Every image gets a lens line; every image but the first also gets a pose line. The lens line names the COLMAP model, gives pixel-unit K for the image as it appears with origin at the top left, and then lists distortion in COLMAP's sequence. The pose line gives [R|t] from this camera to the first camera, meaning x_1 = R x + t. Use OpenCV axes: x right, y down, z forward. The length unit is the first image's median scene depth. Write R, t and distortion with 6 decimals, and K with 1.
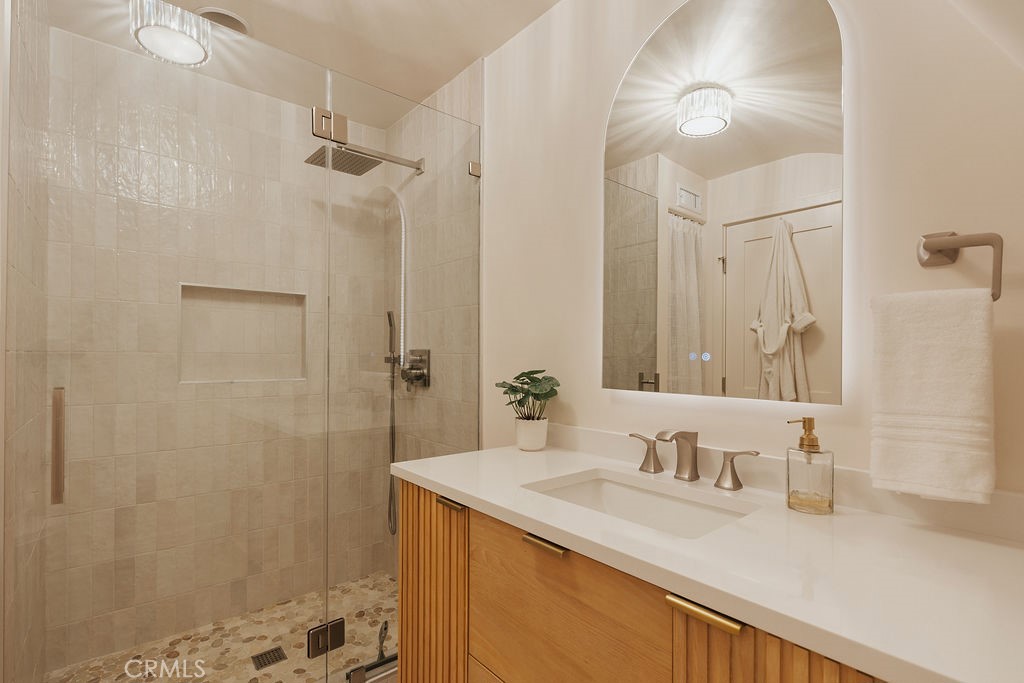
lens RADIAL K [[489.7, 0, 515.4], [0, 489.7, 317.8], [0, 0, 1]] dist [0.001825, -0.000084]
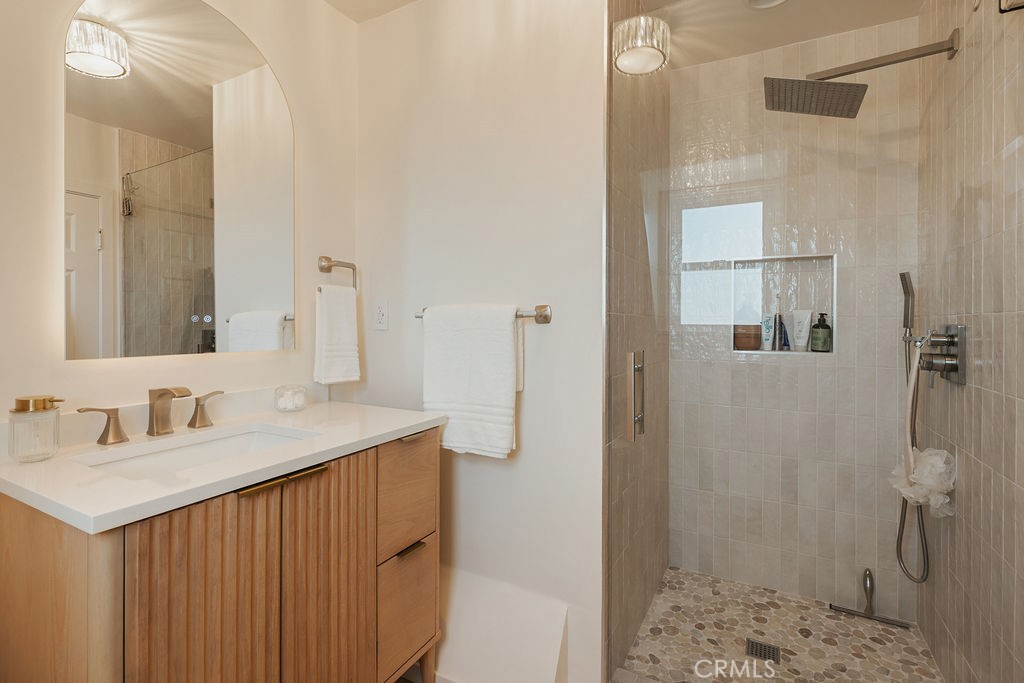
lens RADIAL K [[489.7, 0, 515.4], [0, 489.7, 317.8], [0, 0, 1]] dist [0.001825, -0.000084]
pose [[-0.373724, -0.006002, 0.927521, -1.278588], [-0.074362, 0.996954, -0.023511, 0.067210], [-0.924555, -0.077758, -0.373032, 1.008097]]
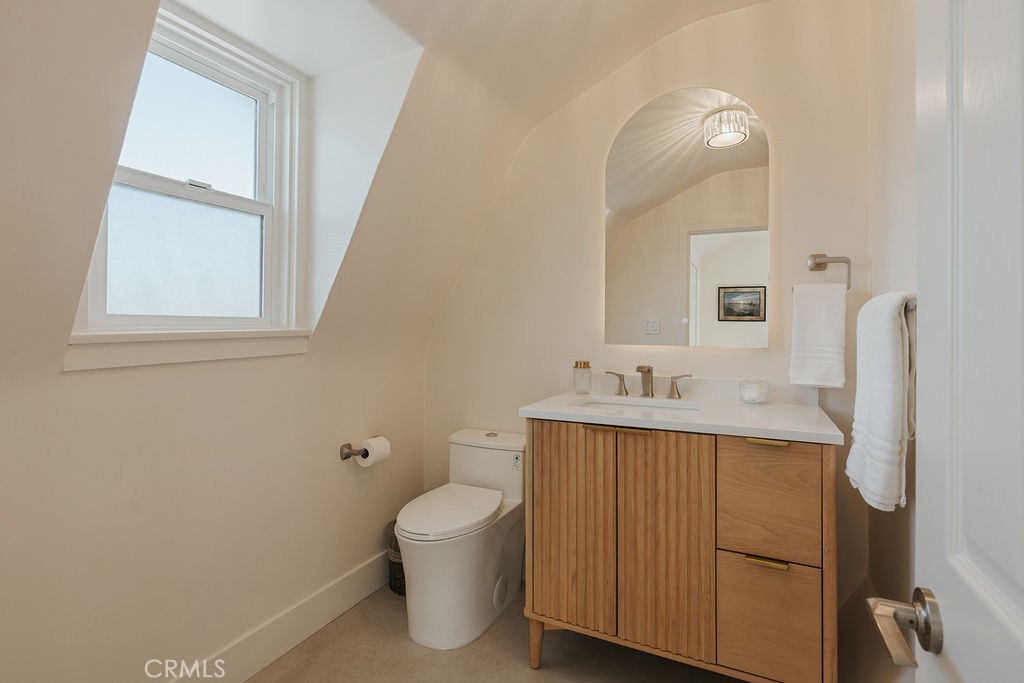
lens RADIAL K [[482.5, 0, 512.0], [0, 482.5, 341.5], [0, 0, 1]] dist [-0.000263, -0.000125]
pose [[0.915578, -0.009882, 0.402020, -0.978434], [-0.028000, 0.995705, 0.088243, 0.034934], [-0.401165, -0.092050, 0.911369, -0.259917]]
